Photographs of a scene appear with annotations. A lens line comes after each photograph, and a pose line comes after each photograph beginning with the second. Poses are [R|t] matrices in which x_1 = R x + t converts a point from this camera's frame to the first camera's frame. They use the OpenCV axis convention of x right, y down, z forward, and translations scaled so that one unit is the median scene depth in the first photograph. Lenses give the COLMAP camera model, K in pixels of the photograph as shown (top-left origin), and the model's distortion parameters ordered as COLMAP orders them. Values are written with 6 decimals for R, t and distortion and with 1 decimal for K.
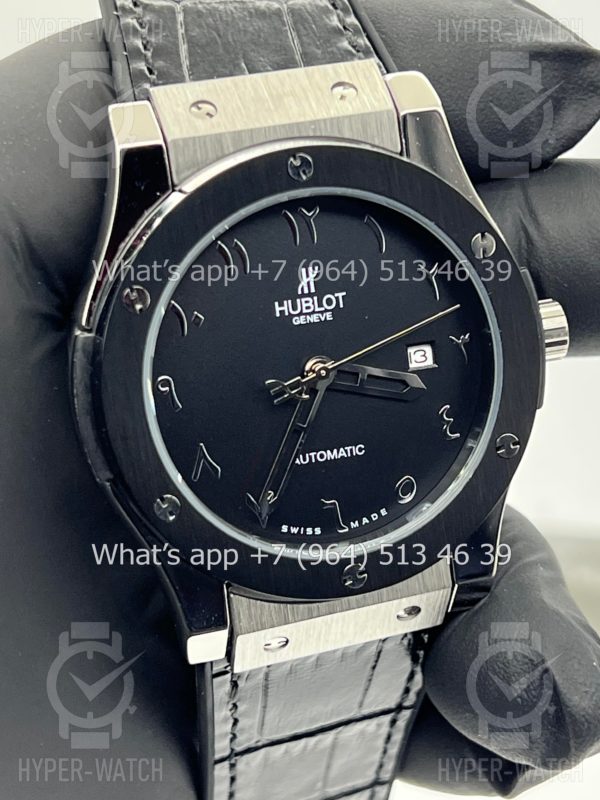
lens RADIAL K [[1944.8, 0, 306.6], [0, 1944.8, 405.0], [0, 0, 1]] dist [0.141970, 0.000000]
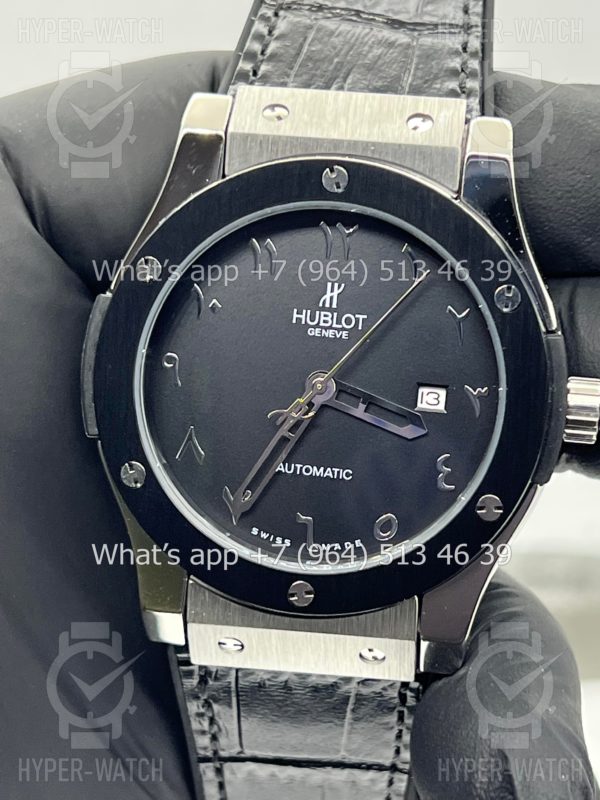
lens RADIAL K [[1944.8, 0, 295.7], [0, 1944.8, 412.9], [0, 0, 1]] dist [0.141970, 0.000000]
pose [[0.900744, 0.227457, -0.370033, 0.365471], [-0.254910, 0.966606, -0.026341, 0.025575], [0.351684, 0.118052, 0.928645, 0.067333]]
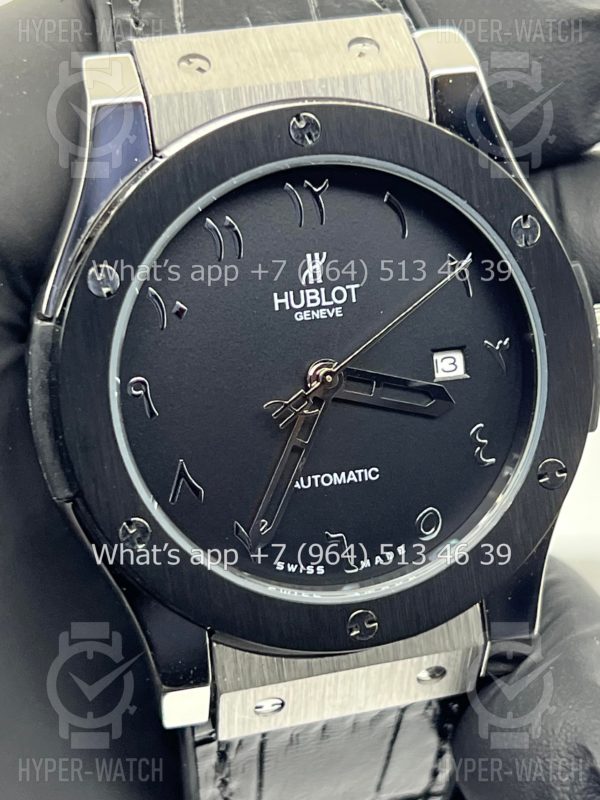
lens RADIAL K [[1944.8, 0, 291.3], [0, 1944.8, 404.6], [0, 0, 1]] dist [0.141970, 0.000000]
pose [[0.997833, 0.021172, -0.062290, 0.043891], [-0.024641, 0.998157, -0.055461, 0.040746], [0.061001, 0.056875, 0.996516, 0.165792]]
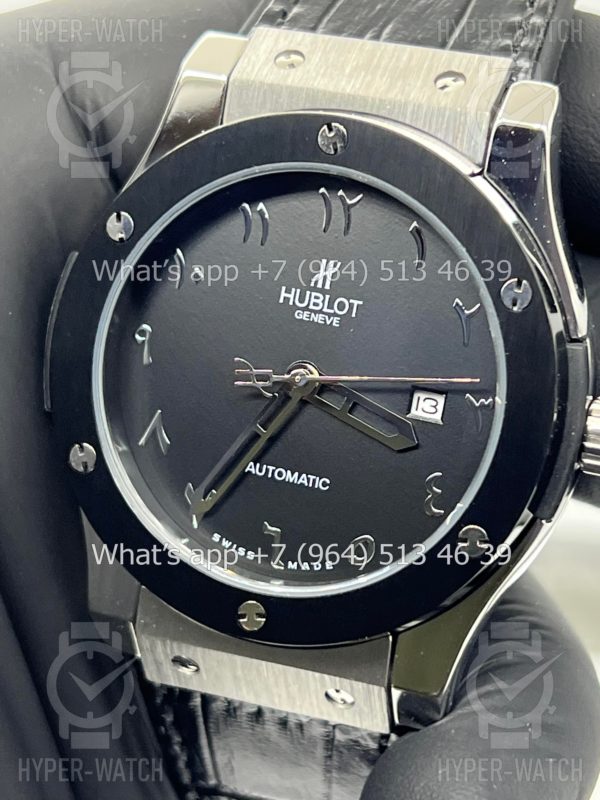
lens RADIAL K [[1944.8, 0, 294.4], [0, 1944.8, 391.0], [0, 0, 1]] dist [0.141970, 0.000000]
pose [[0.788365, 0.308108, -0.532495, 0.460626], [-0.350514, 0.936280, 0.022802, -0.030147], [0.505589, 0.168671, 0.846126, 0.268307]]
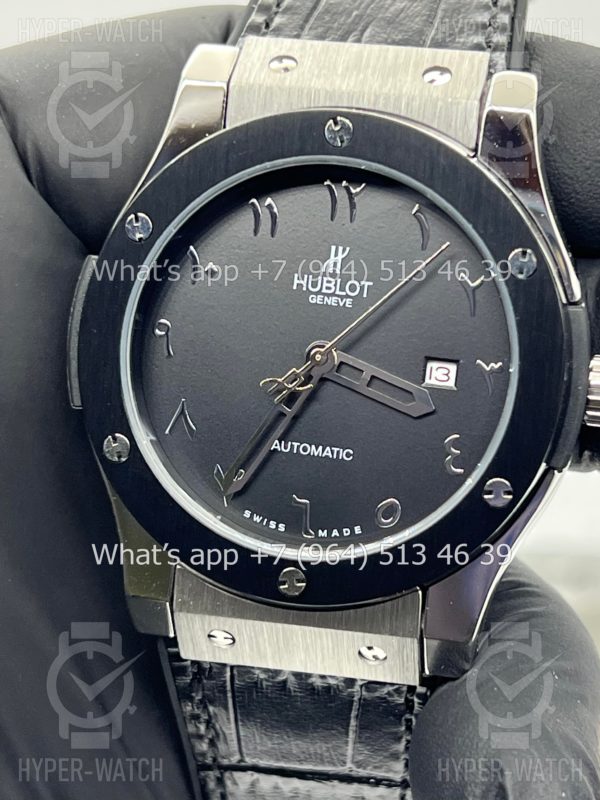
lens RADIAL K [[1944.8, 0, 299.6], [0, 1944.8, 400.9], [0, 0, 1]] dist [0.141970, 0.000000]
pose [[0.863254, 0.236071, -0.446165, 0.411323], [-0.283365, 0.958122, -0.041311, 0.043156], [0.417728, 0.162090, 0.893997, 0.172464]]
